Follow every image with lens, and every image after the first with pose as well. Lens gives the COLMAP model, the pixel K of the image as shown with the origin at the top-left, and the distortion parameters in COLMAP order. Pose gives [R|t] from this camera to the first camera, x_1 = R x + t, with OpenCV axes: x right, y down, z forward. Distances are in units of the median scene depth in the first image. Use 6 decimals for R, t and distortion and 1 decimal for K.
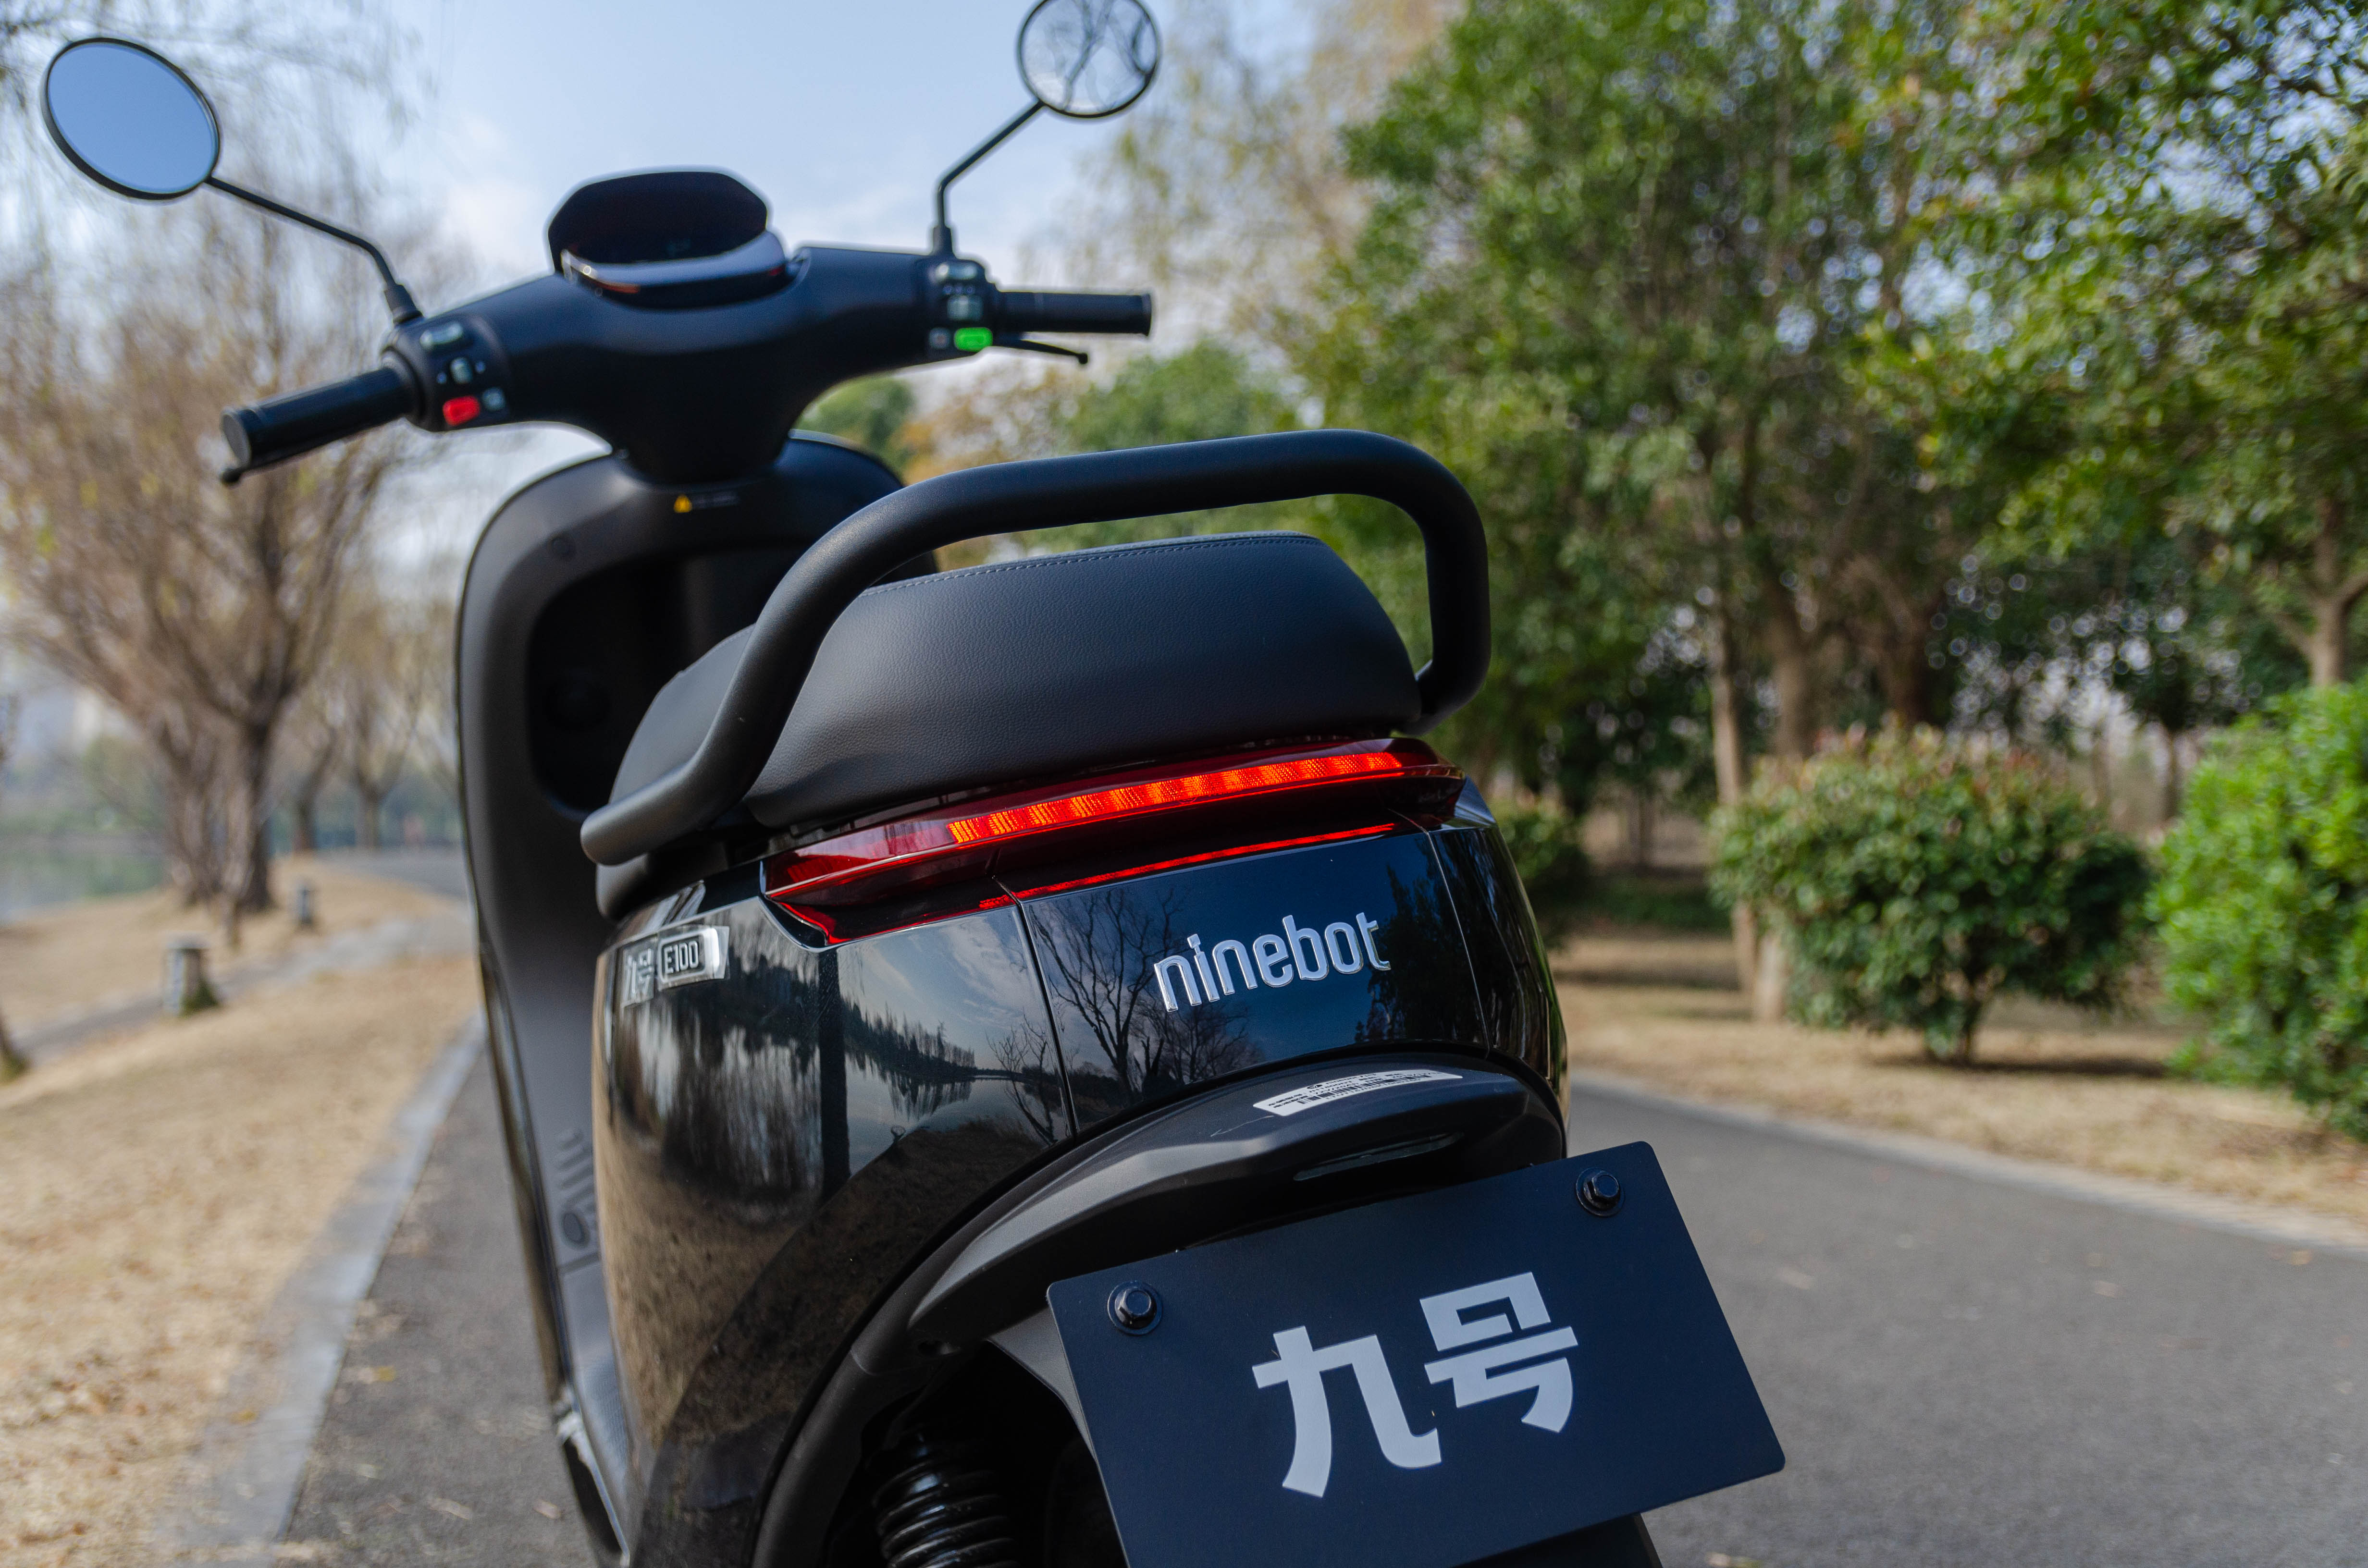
lens RADIAL K [[2400.2, 0, 1215.6], [0, 2400.2, 860.3], [0, 0, 1]] dist [0.017349, 0.015238]
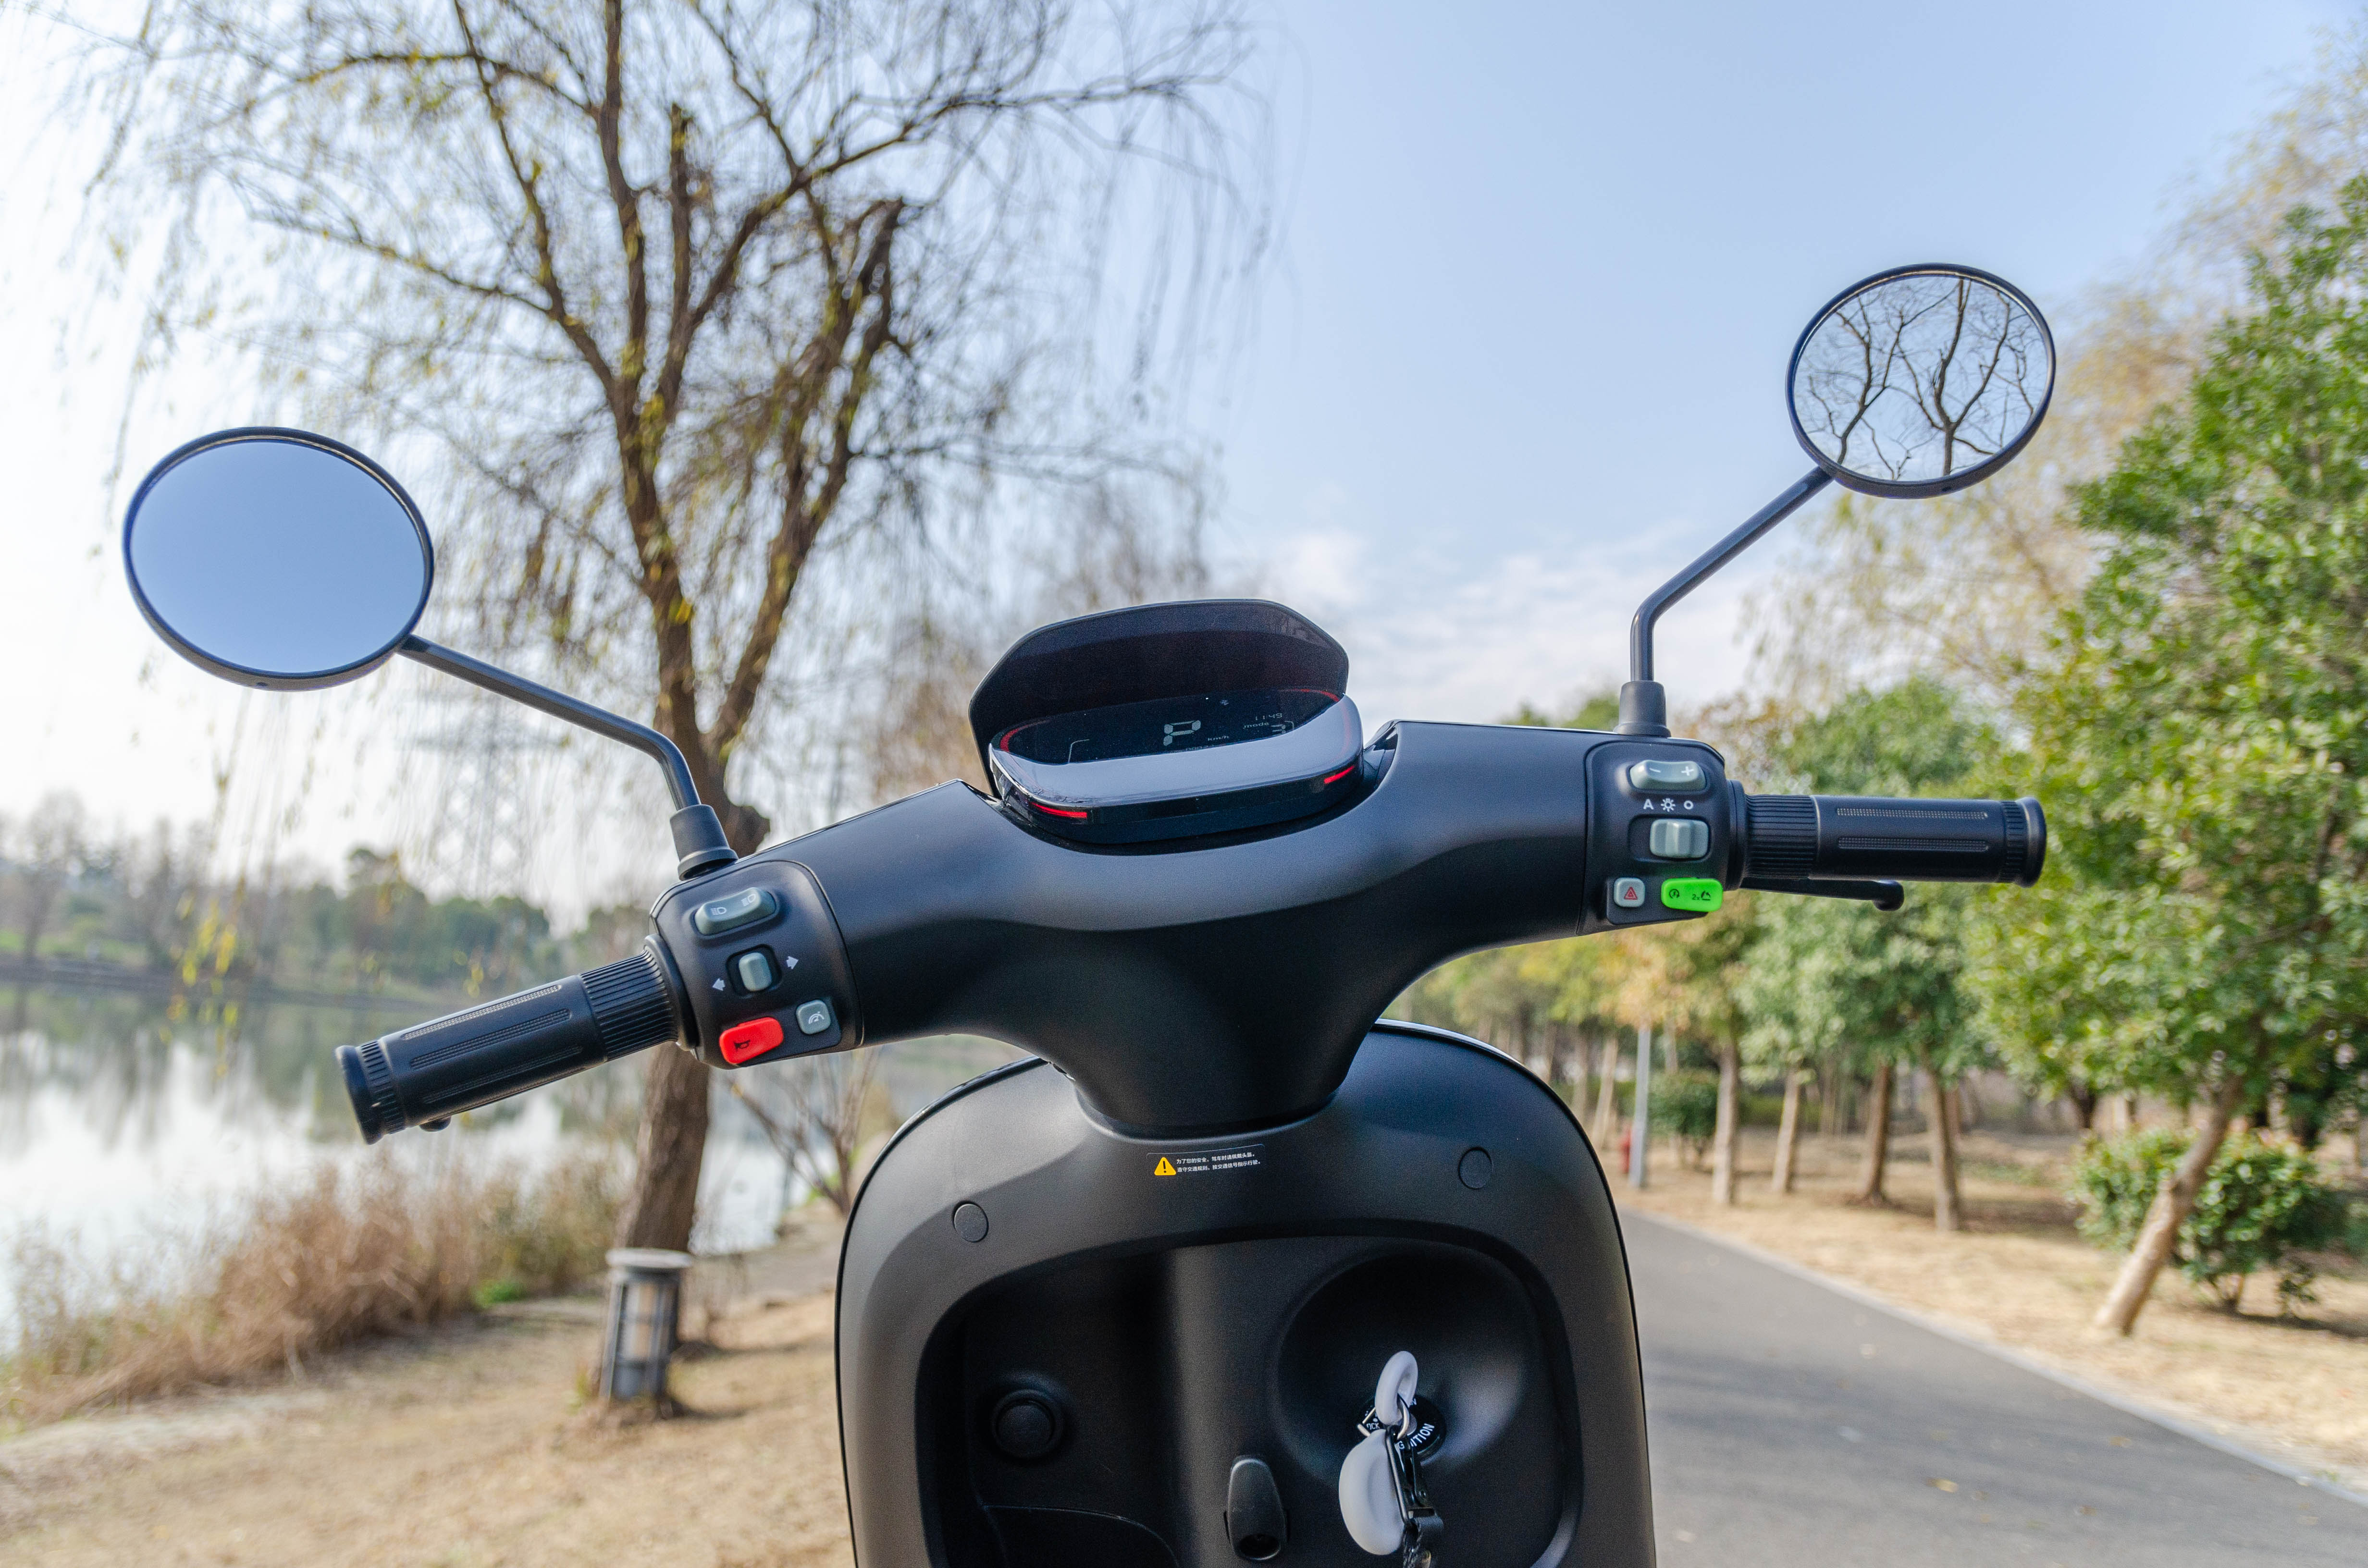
lens RADIAL K [[2033.2, 0, 1184.0], [0, 2033.2, 784.0], [0, 0, 1]] dist [0.039267, -0.000925]
pose [[0.940732, 0.012107, -0.338935, -0.007514], [-0.065593, 0.986989, -0.146800, -0.023324], [0.332747, 0.160331, 0.929286, 0.074644]]
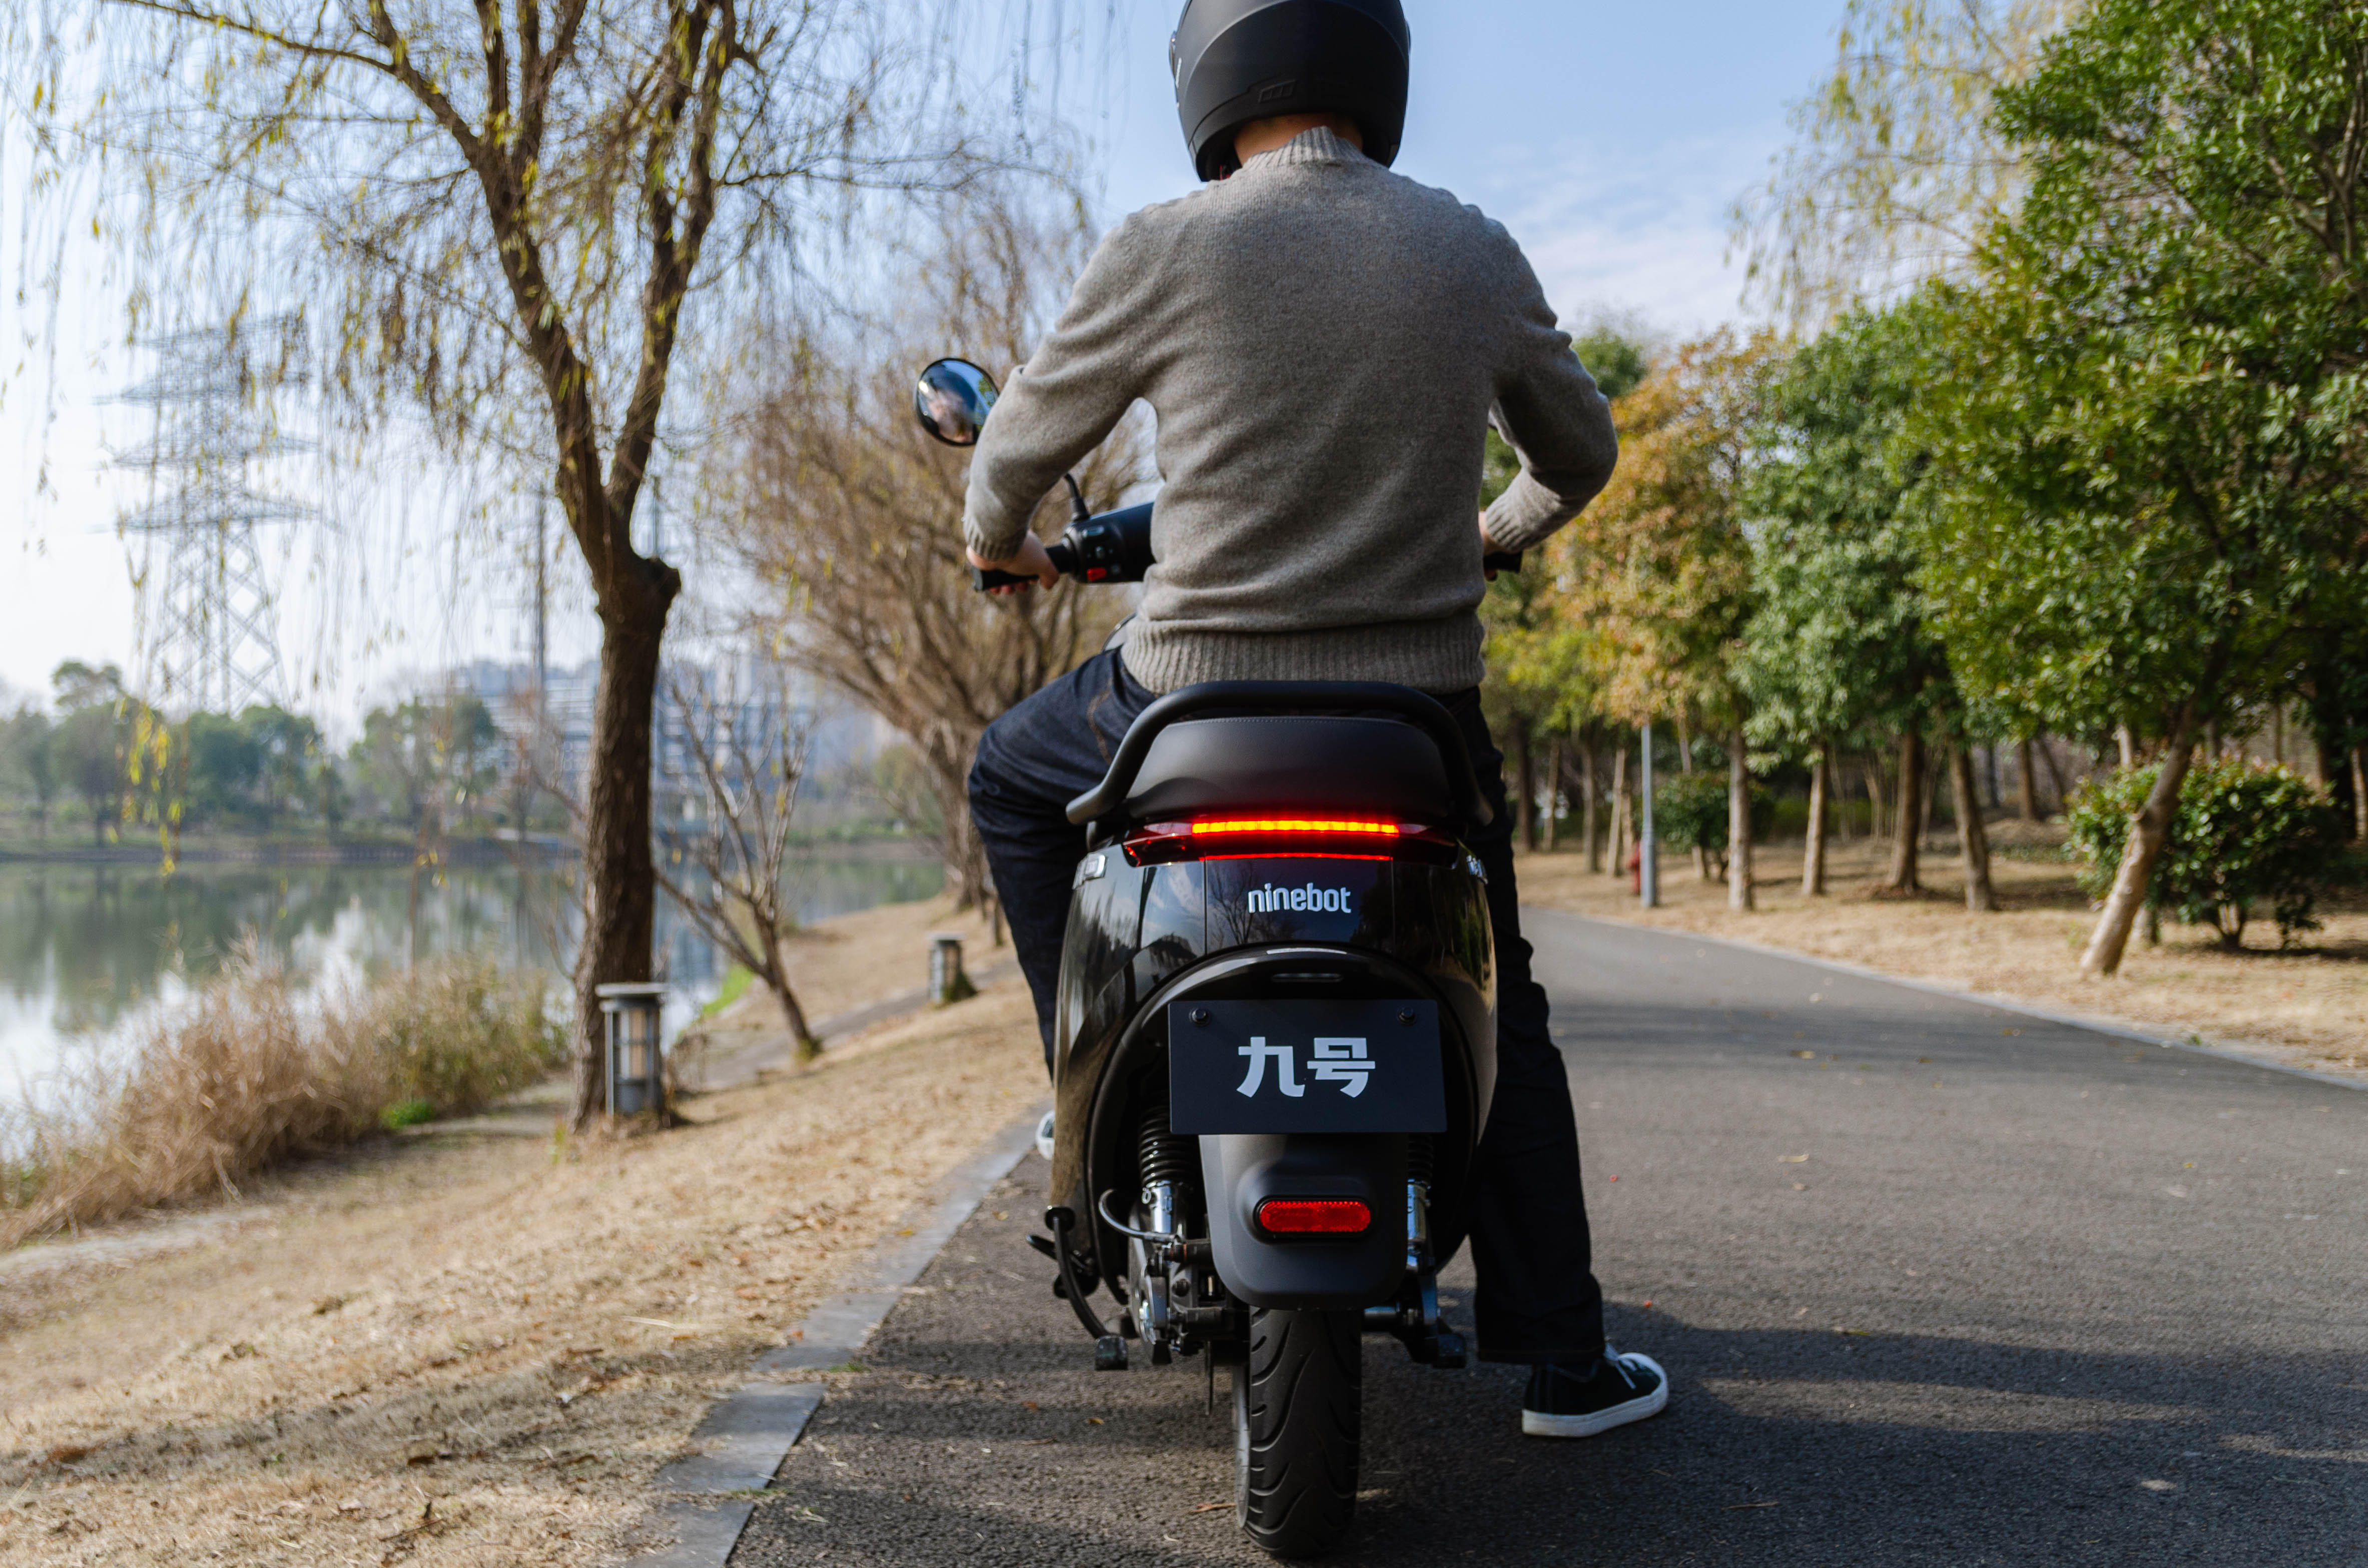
lens RADIAL K [[2513.8, 0, 1154.6], [0, 2513.8, 858.9], [0, 0, 1]] dist [0.012155, 0.010657]
pose [[0.945651, -0.026824, -0.324074, 0.057352], [0.028053, 0.999606, -0.000881, 0.000868], [0.323970, -0.008258, 0.946031, -0.095291]]
